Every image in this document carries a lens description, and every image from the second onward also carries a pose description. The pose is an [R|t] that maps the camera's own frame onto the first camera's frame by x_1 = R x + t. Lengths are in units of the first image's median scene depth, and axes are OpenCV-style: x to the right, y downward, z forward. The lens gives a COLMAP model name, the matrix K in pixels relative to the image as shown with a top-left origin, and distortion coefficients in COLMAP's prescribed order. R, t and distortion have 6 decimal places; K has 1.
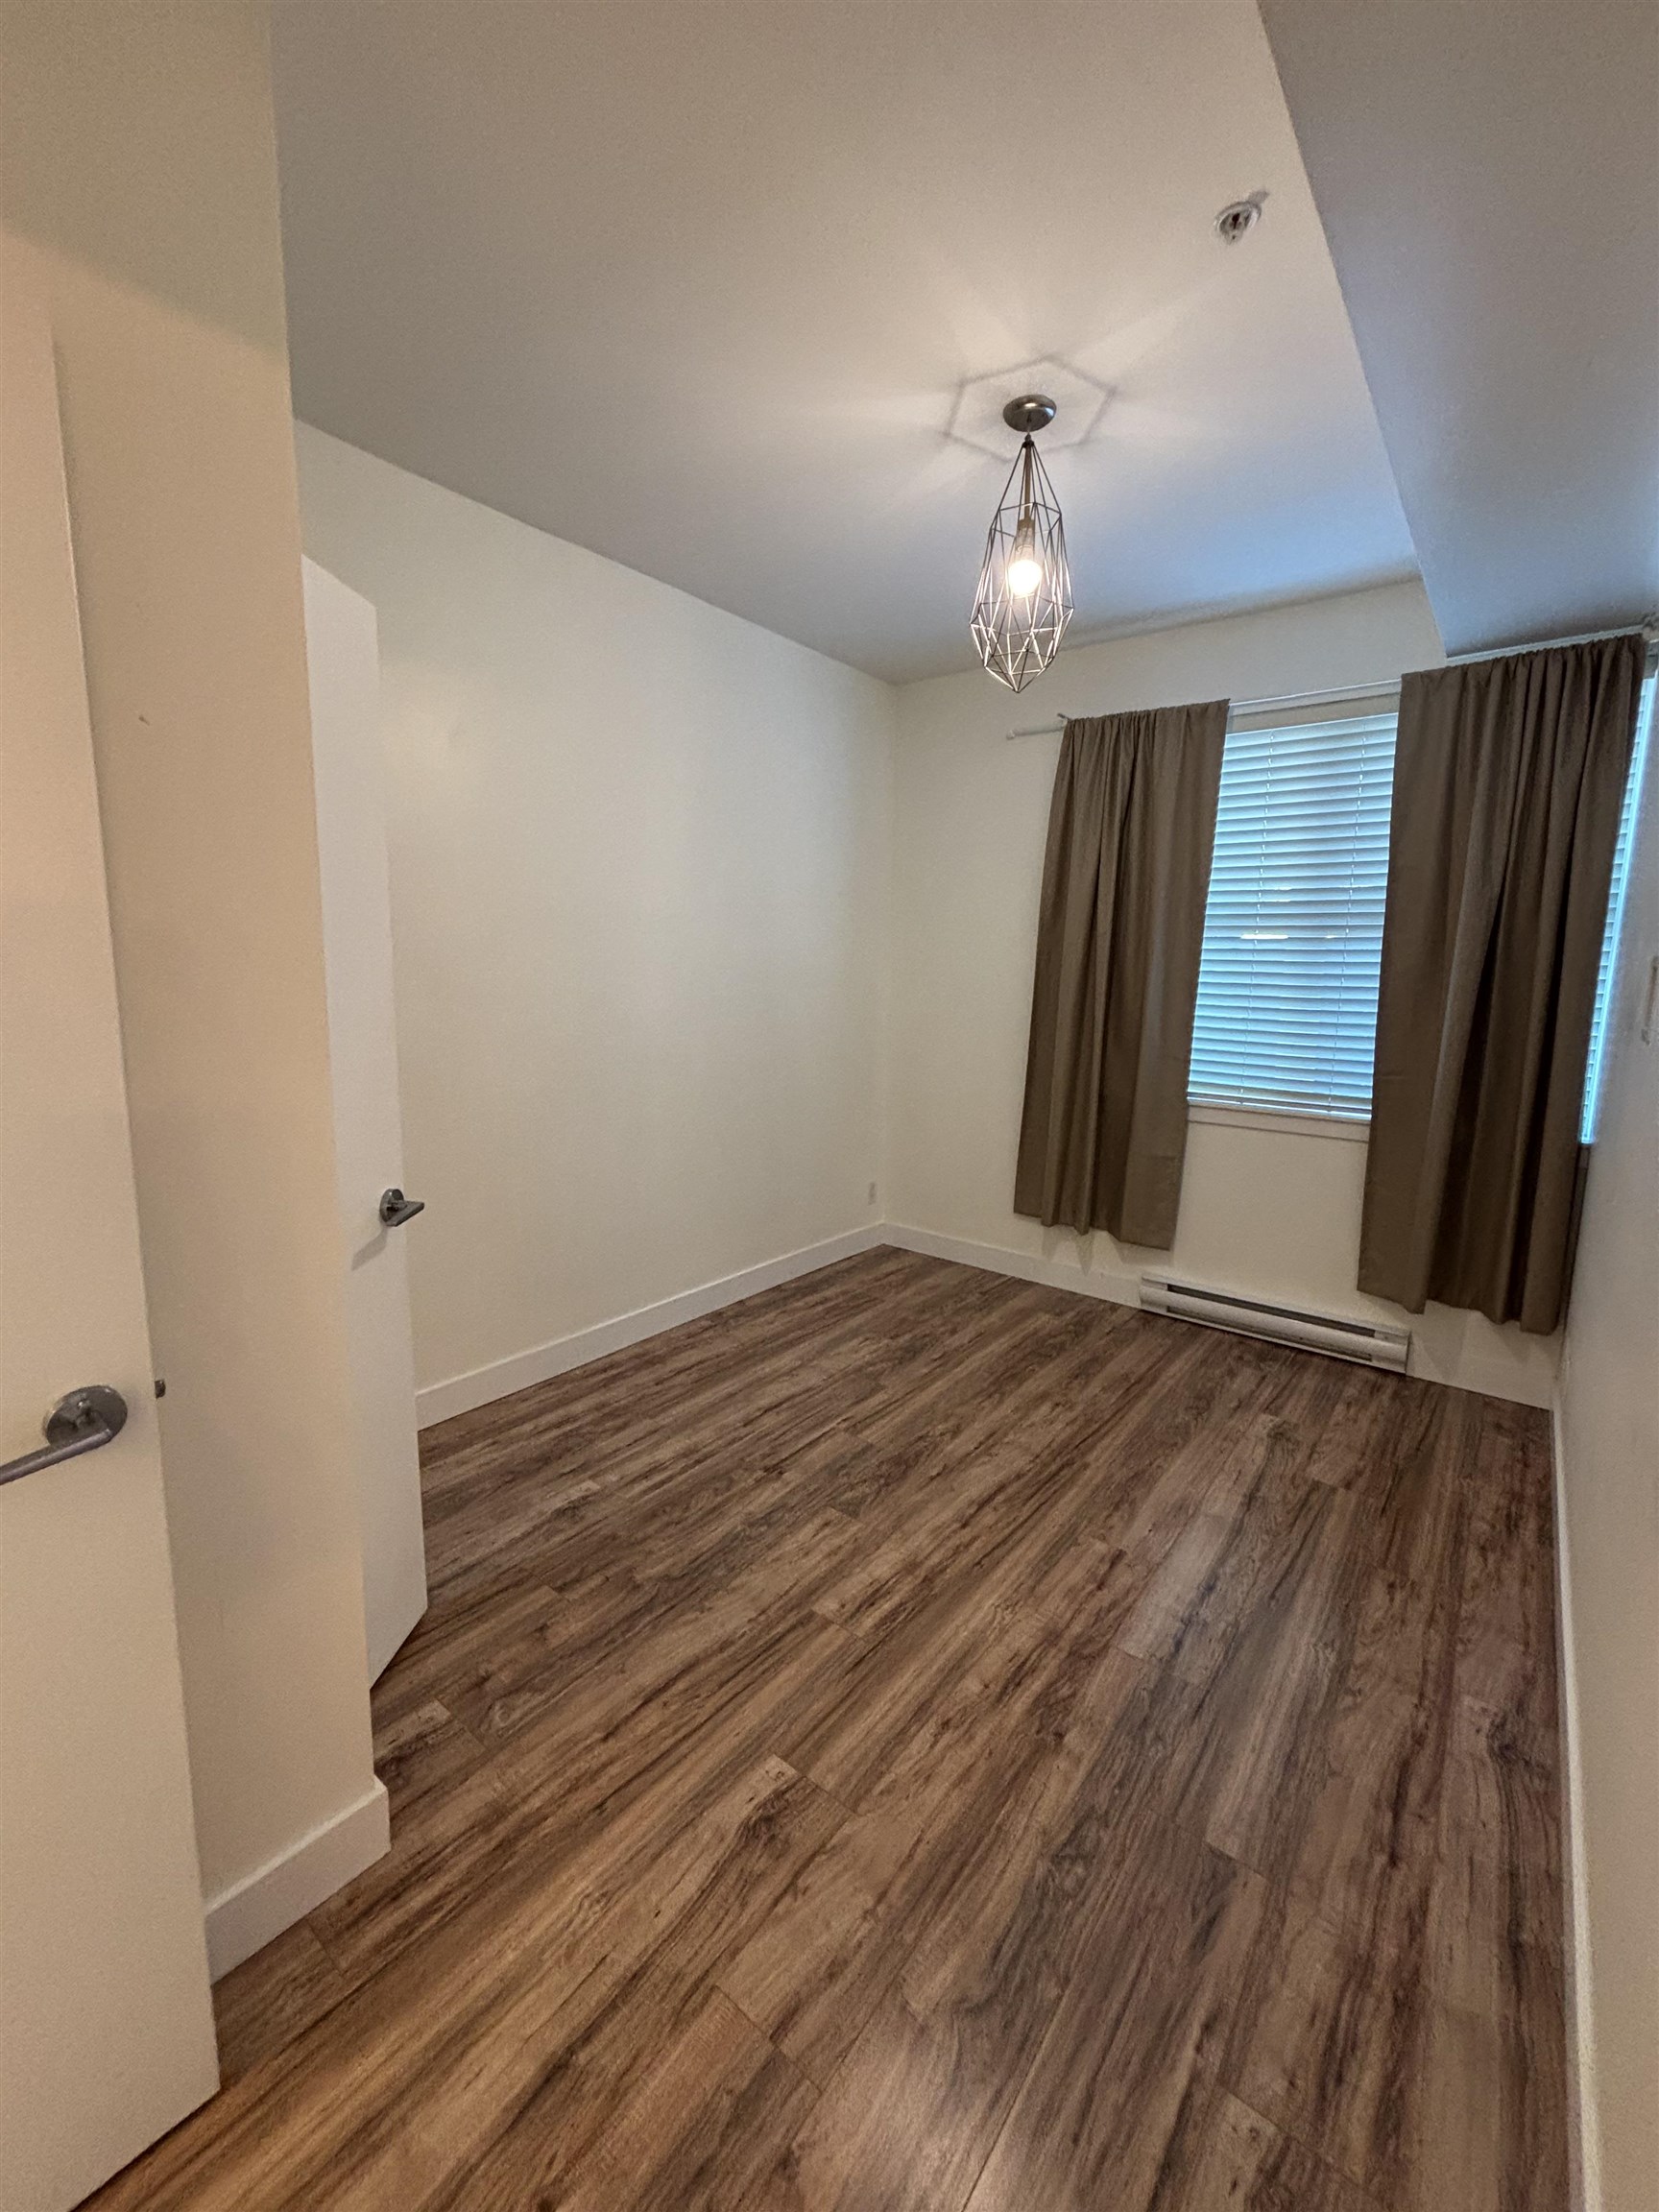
lens RADIAL K [[885.3, 0, 840.7], [0, 885.3, 1092.5], [0, 0, 1]] dist [-0.000393, 0.000083]
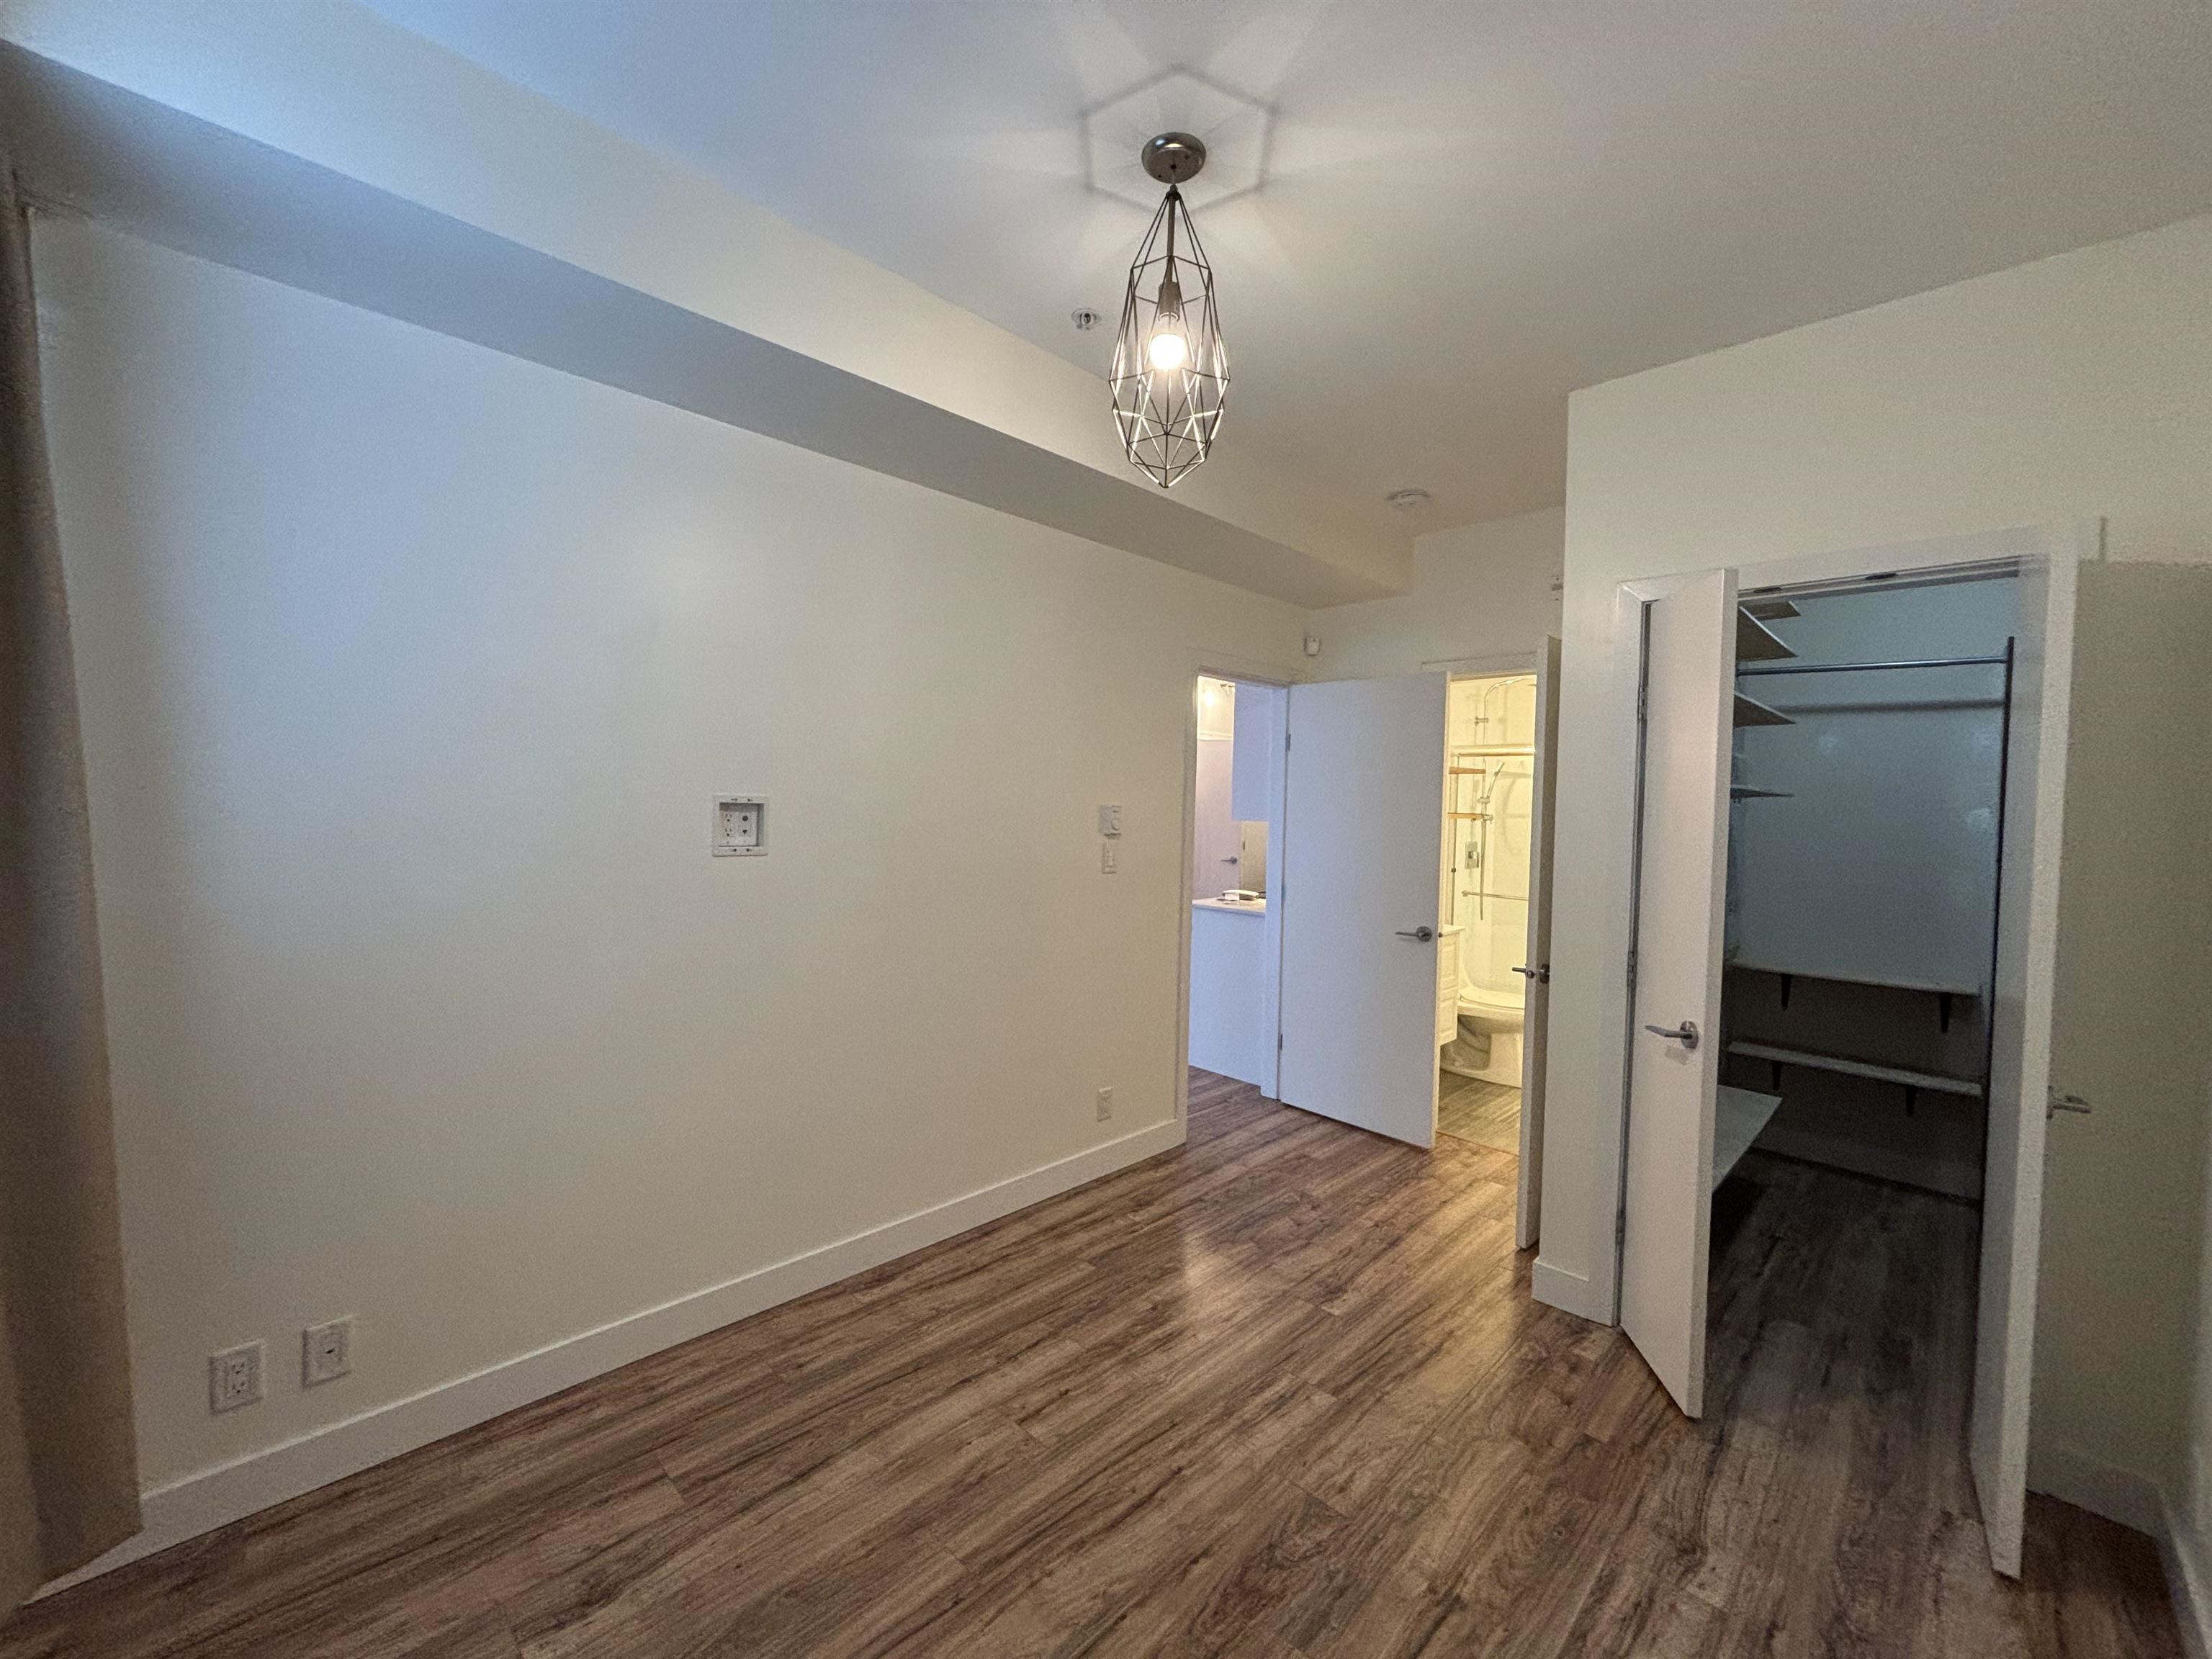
lens RADIAL K [[885.3, 0, 1106.0], [0, 885.3, 829.5], [0, 0, 1]] dist [-0.000393, 0.000083]
pose [[-0.992437, -0.046661, 0.113542, 0.153051], [-0.026595, 0.984701, 0.172211, -0.291463], [-0.119841, 0.167889, -0.978495, 1.898852]]
